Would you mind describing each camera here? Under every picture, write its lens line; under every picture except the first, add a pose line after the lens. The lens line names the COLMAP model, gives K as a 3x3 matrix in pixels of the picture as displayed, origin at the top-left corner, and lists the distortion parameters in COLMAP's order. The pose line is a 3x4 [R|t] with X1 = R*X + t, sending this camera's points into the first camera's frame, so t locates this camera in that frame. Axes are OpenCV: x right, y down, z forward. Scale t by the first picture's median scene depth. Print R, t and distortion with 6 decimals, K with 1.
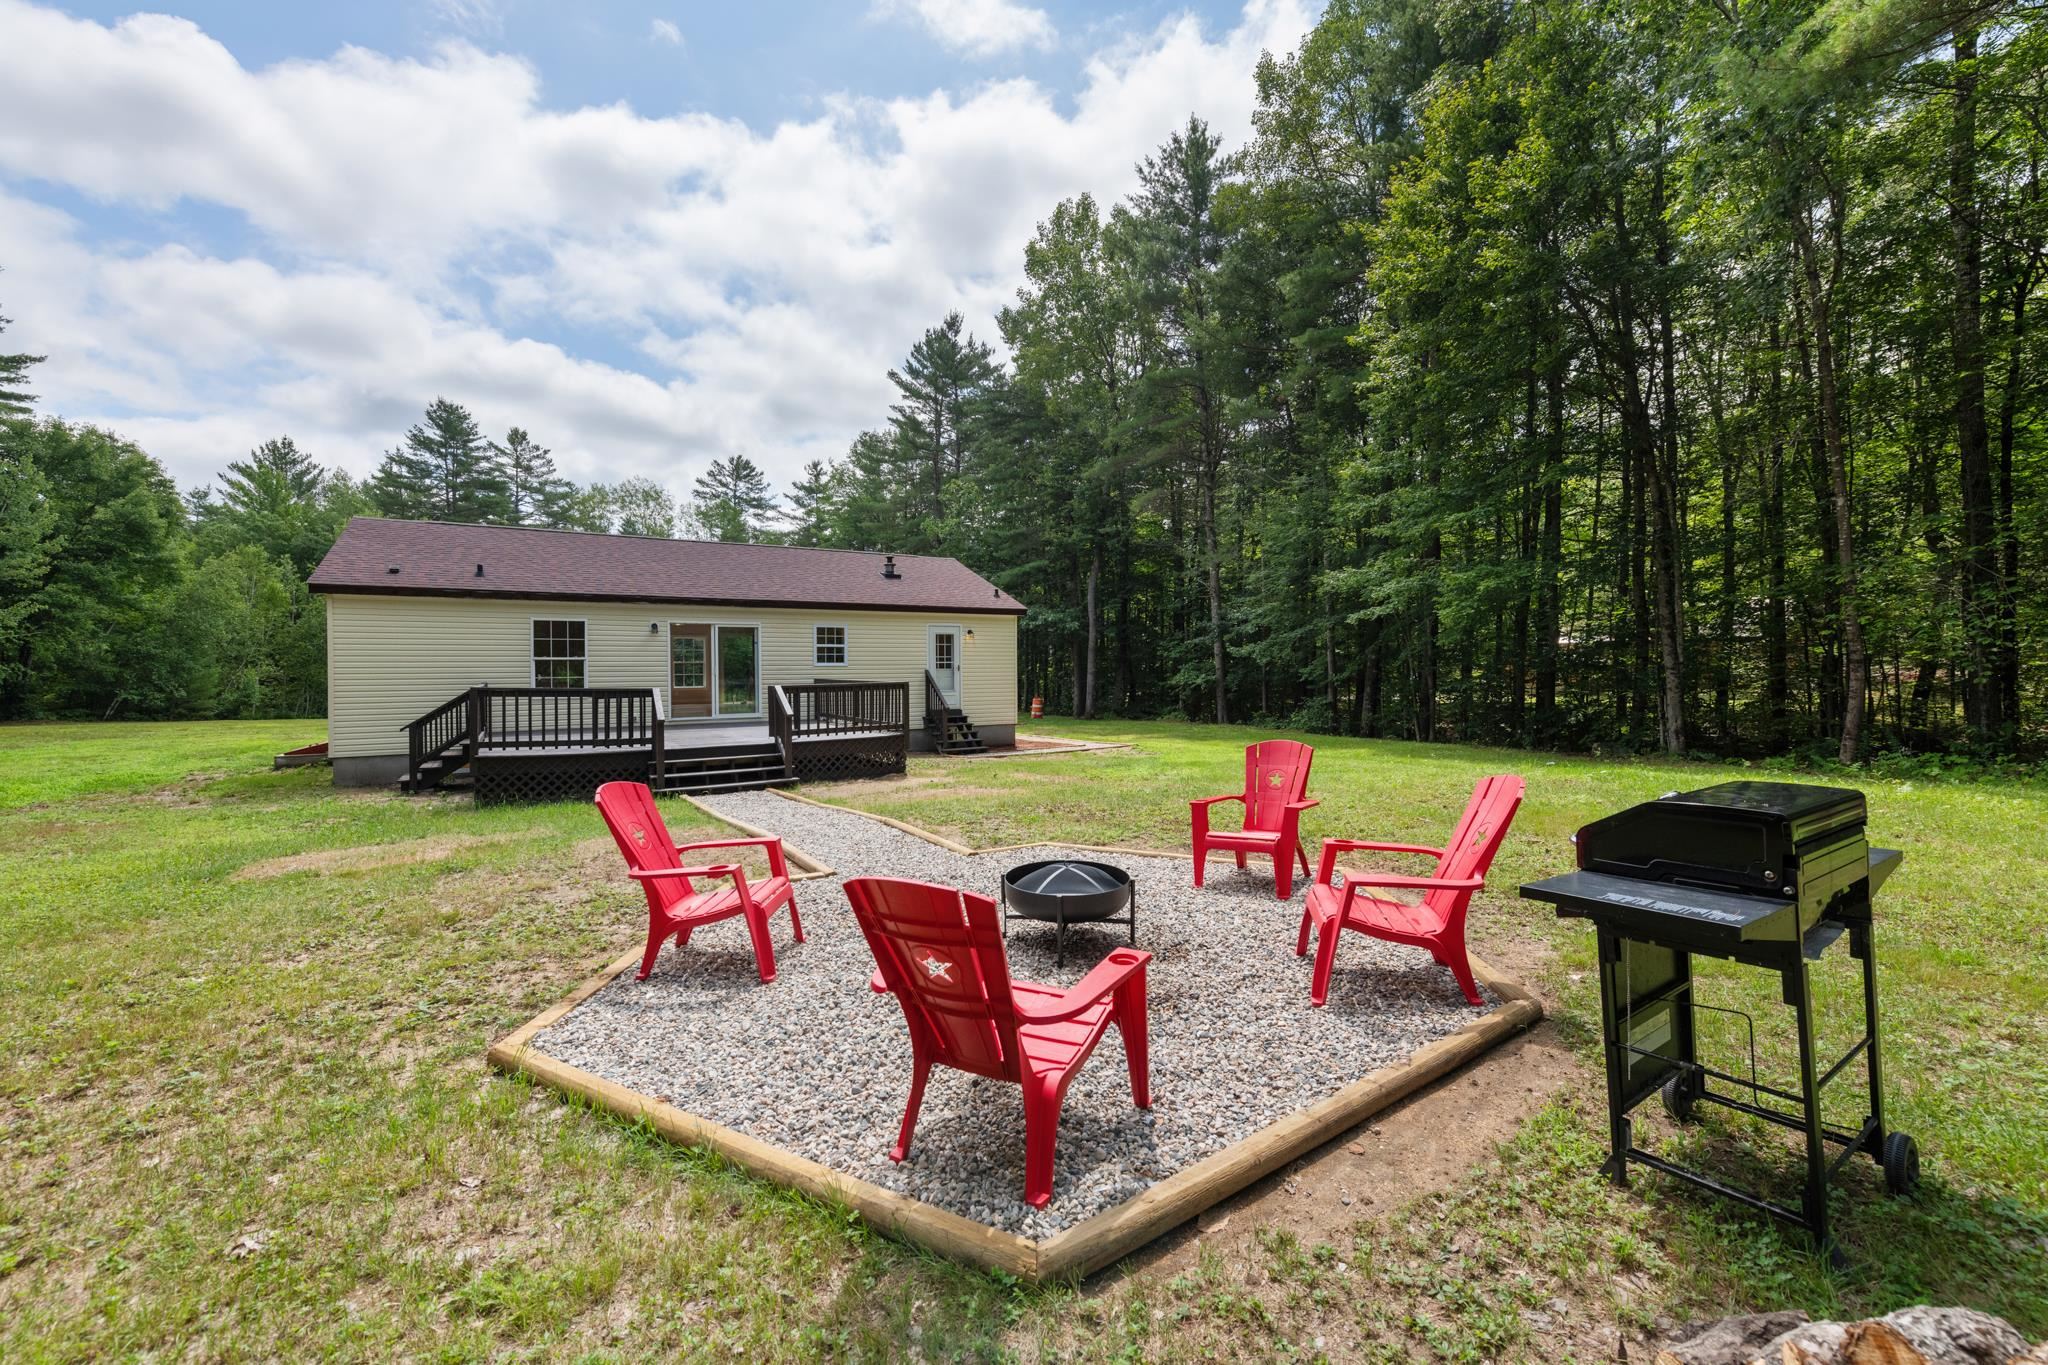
lens RADIAL K [[805.7, 0, 1024.0], [0, 805.7, 682.5], [0, 0, 1]] dist [0.001409, 0.000171]
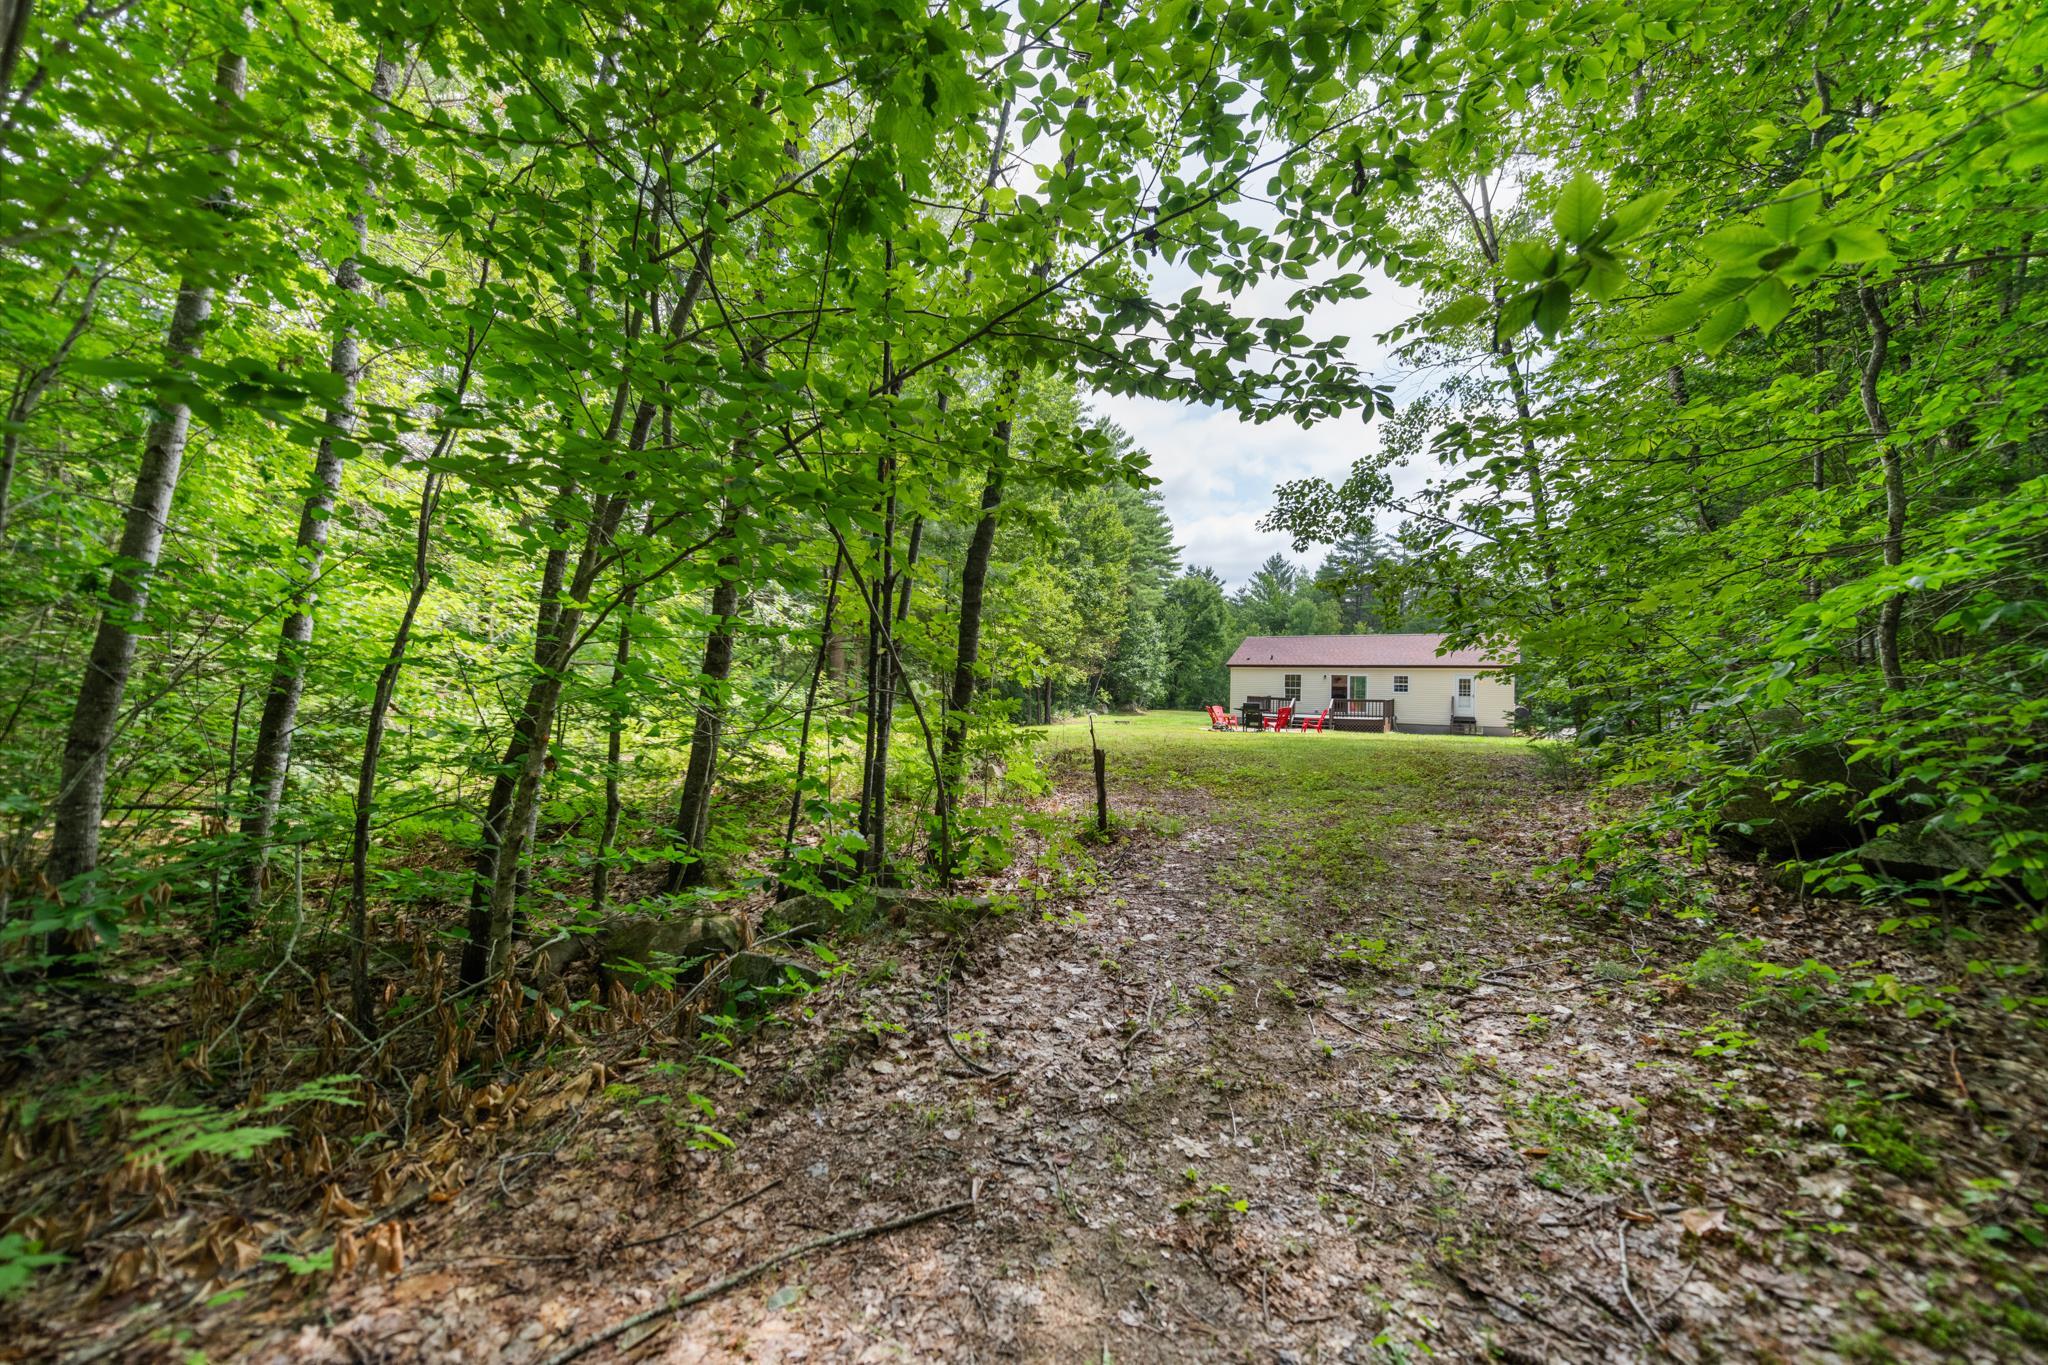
lens RADIAL K [[805.7, 0, 1024.0], [0, 805.7, 682.5], [0, 0, 1]] dist [0.001409, 0.000171]
pose [[0.470503, 0.013215, -0.882299, 0.339905], [-0.038561, 0.999241, -0.005597, 0.000550], [0.881555, 0.036656, 0.470656, -0.266756]]
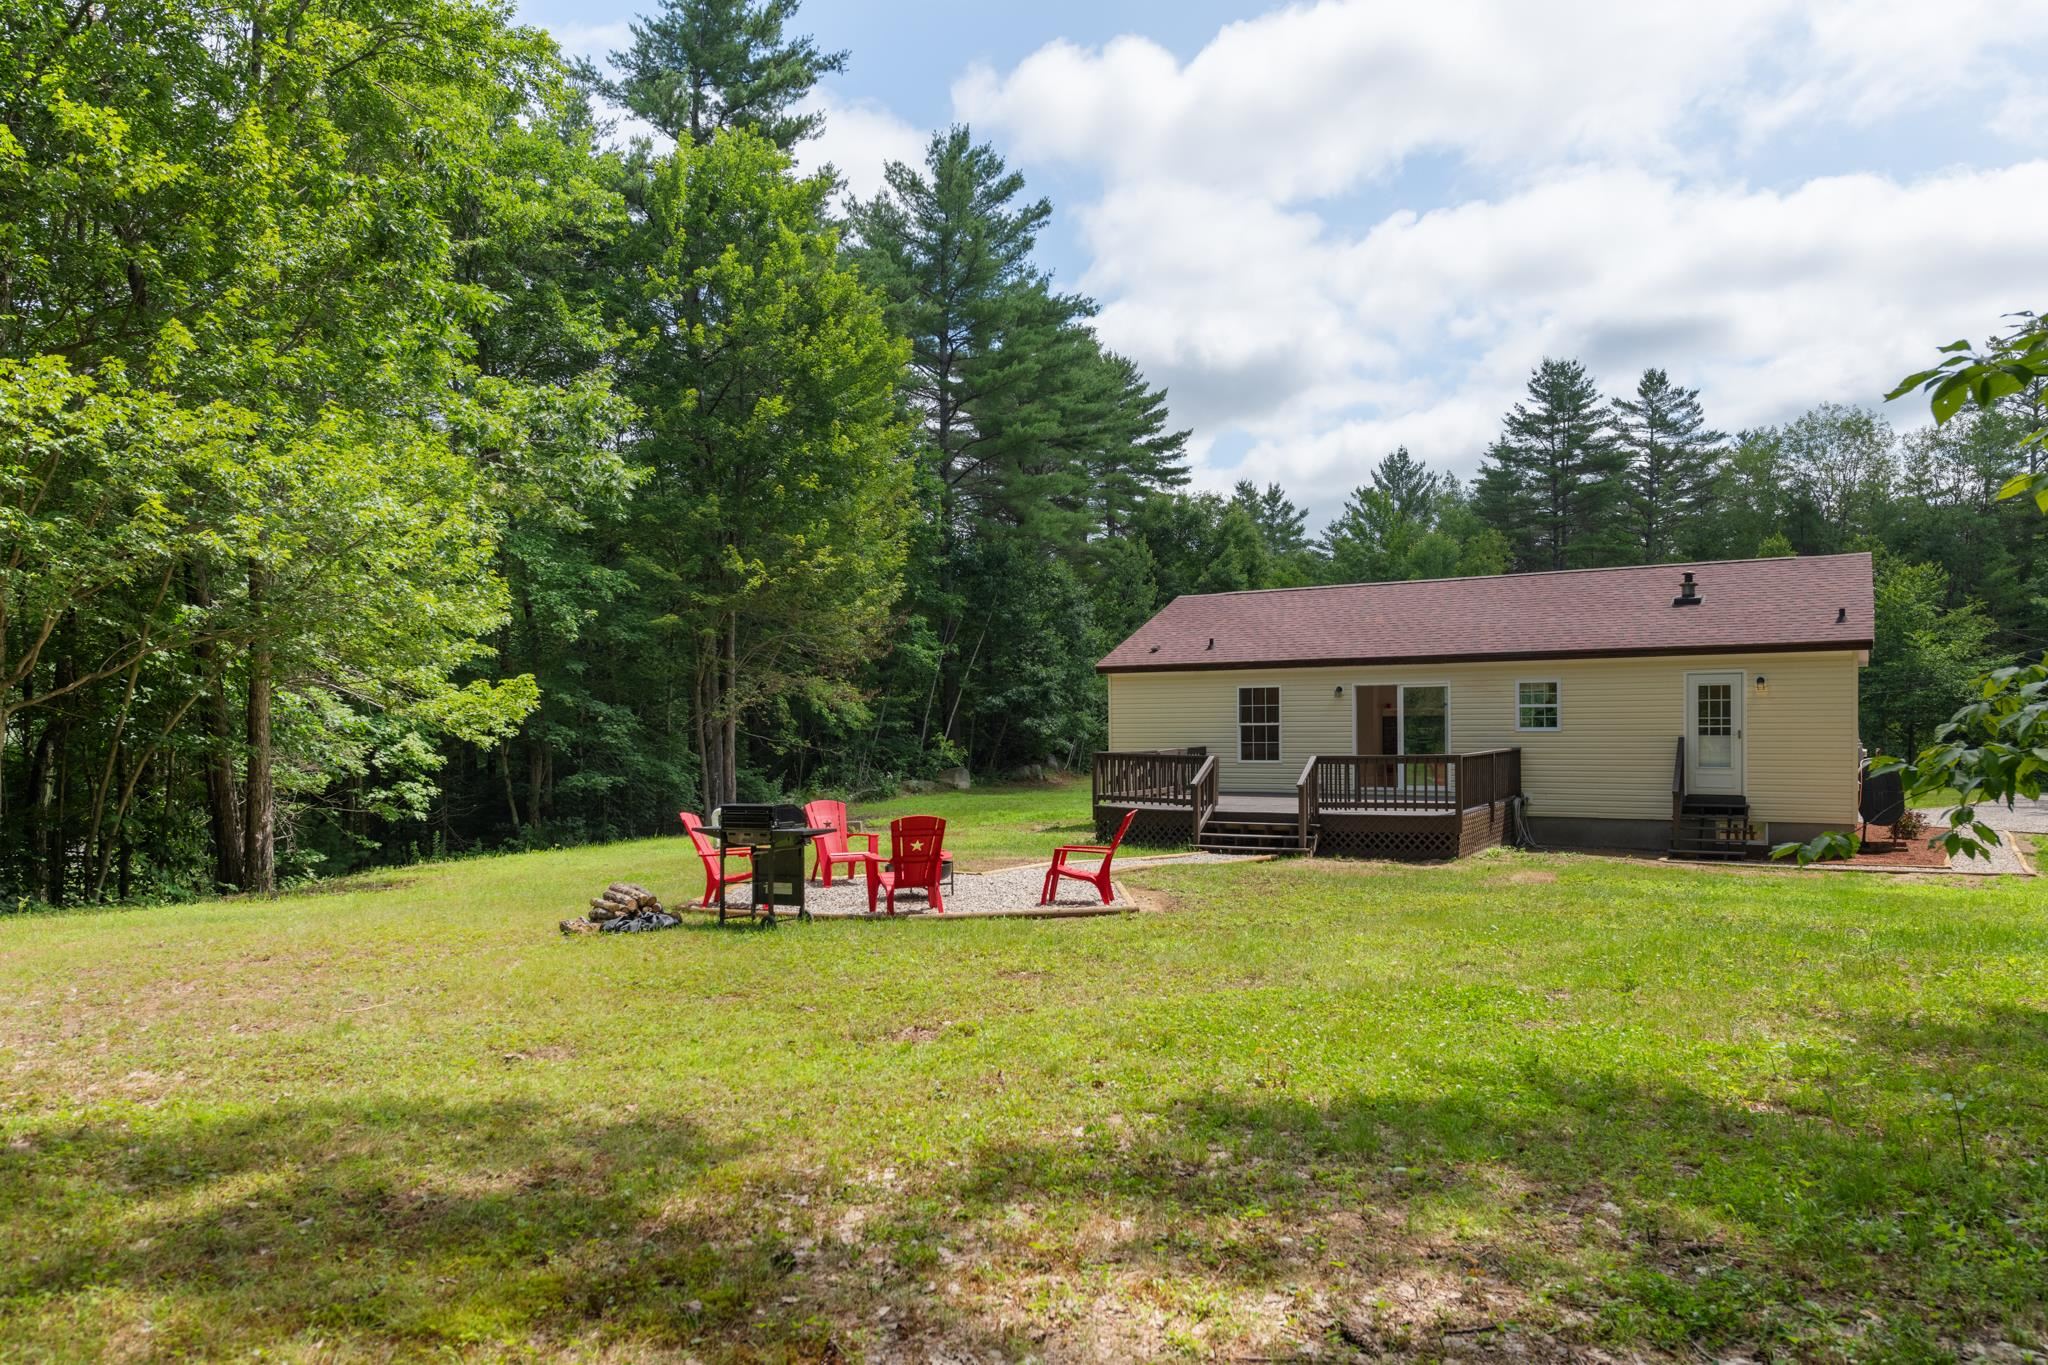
lens RADIAL K [[1369.7, 0, 1028.1], [0, 1369.7, 757.6], [0, 0, 1]] dist [-0.003497, -0.000976]
pose [[0.459062, 0.024673, -0.888062, 0.197931], [-0.009577, 0.999694, 0.022824, -0.005709], [0.888353, -0.001972, 0.459158, -0.016006]]
